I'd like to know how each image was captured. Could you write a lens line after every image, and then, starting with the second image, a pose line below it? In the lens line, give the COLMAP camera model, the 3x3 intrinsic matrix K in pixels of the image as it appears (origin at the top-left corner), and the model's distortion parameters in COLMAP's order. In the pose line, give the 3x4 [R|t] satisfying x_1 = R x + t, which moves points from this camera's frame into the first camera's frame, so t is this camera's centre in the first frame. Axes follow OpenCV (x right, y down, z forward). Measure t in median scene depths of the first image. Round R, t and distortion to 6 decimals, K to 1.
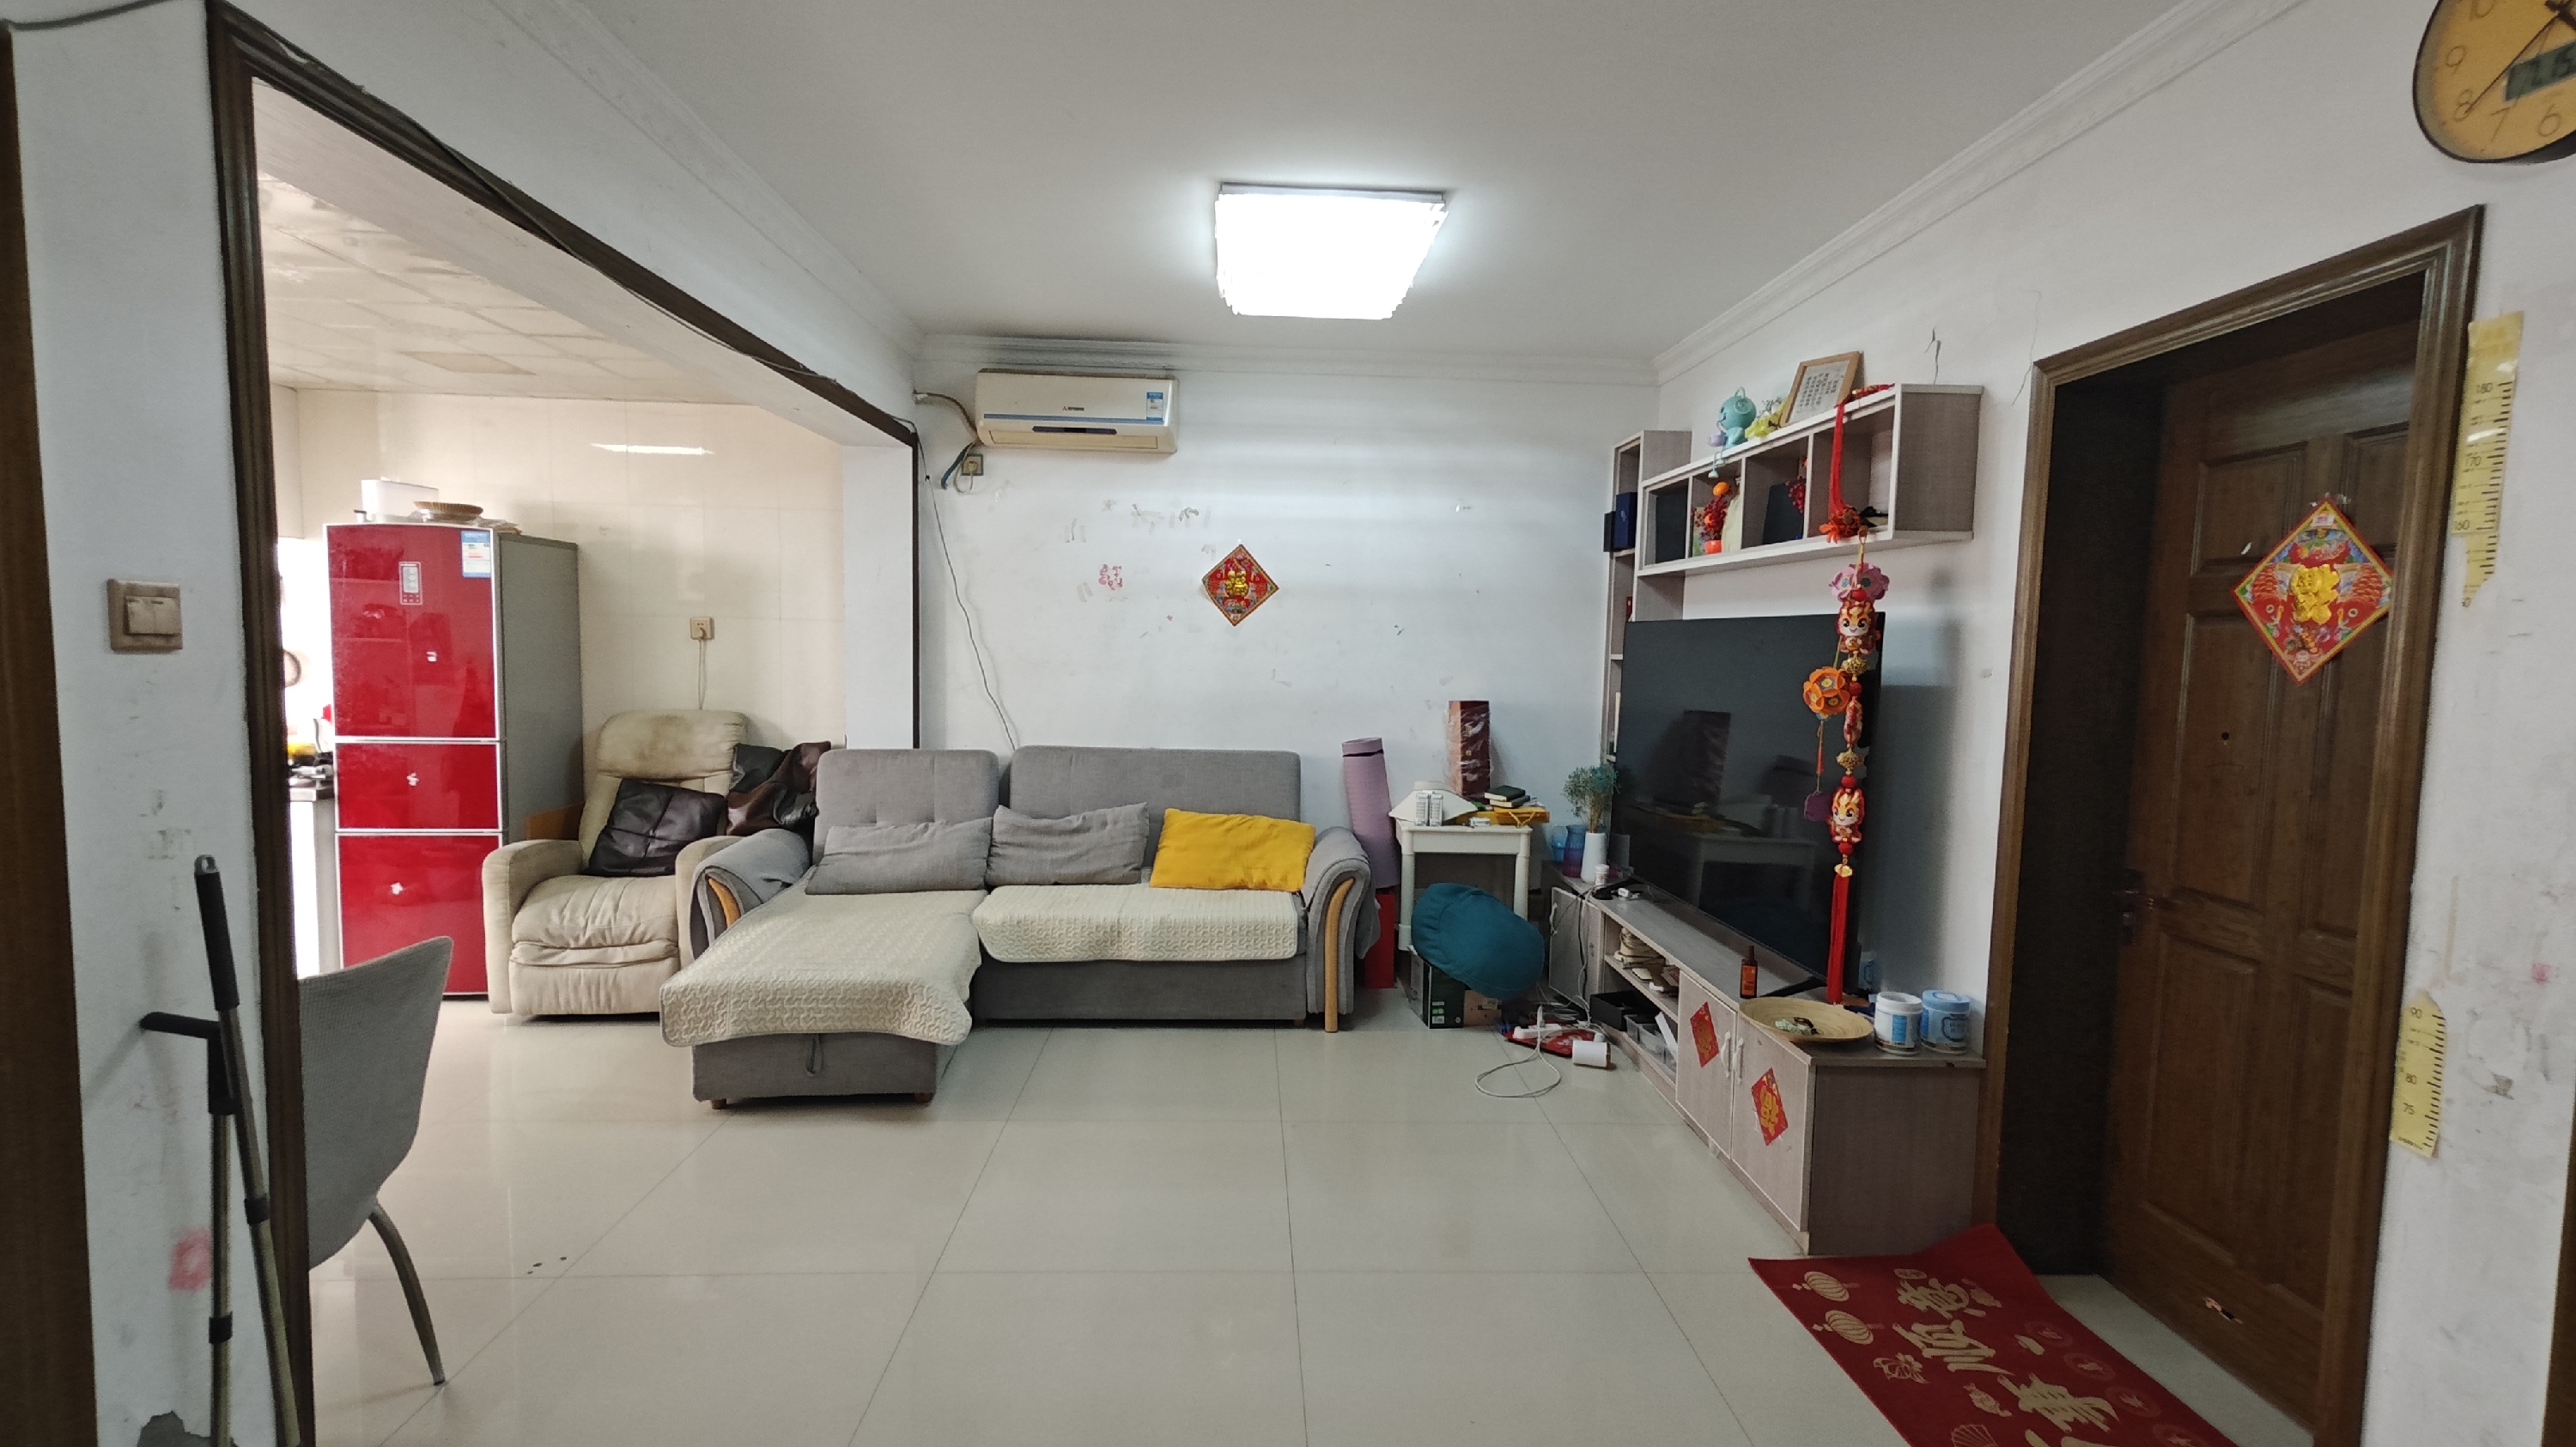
lens RADIAL K [[1139.1, 0, 1288.0], [0, 1139.1, 723.5], [0, 0, 1]] dist [0.000416, -0.000036]
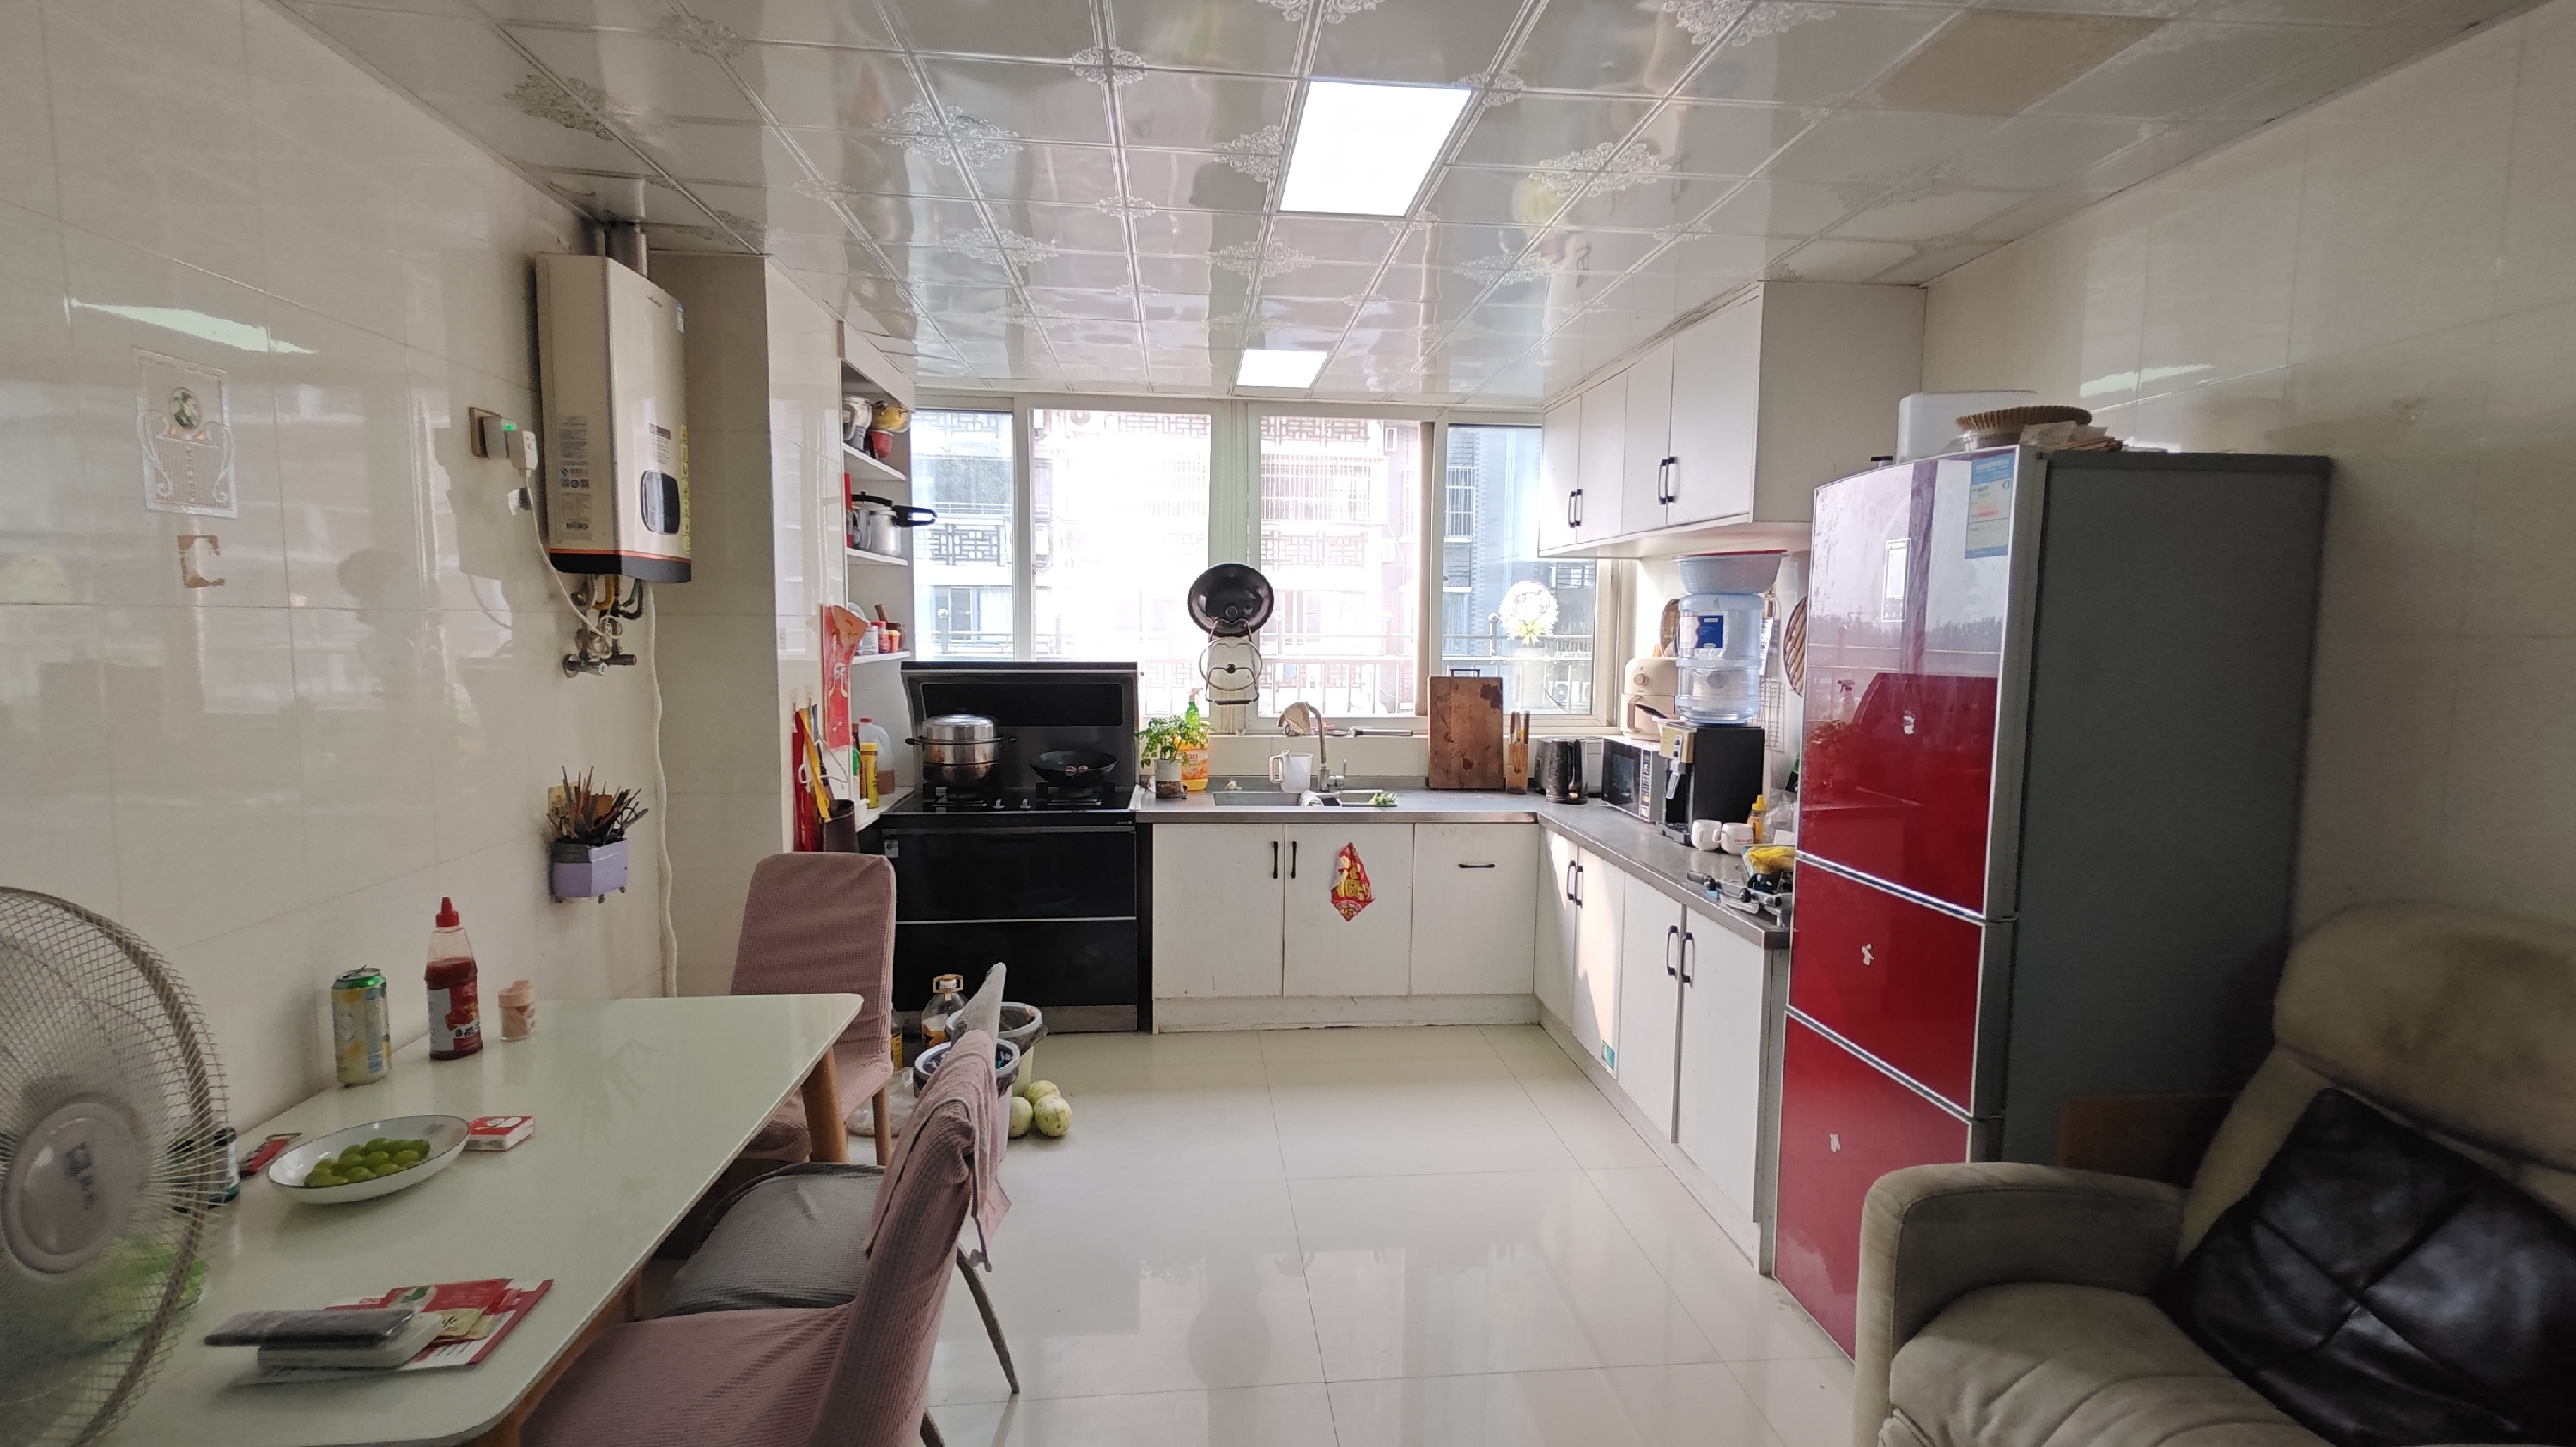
lens RADIAL K [[1139.1, 0, 1288.0], [0, 1139.1, 723.5], [0, 0, 1]] dist [0.000416, -0.000036]
pose [[0.051359, 0.066447, -0.996467, -0.251161], [-0.088661, 0.994148, 0.061723, -0.060879], [0.994737, 0.085178, 0.056950, 0.651816]]
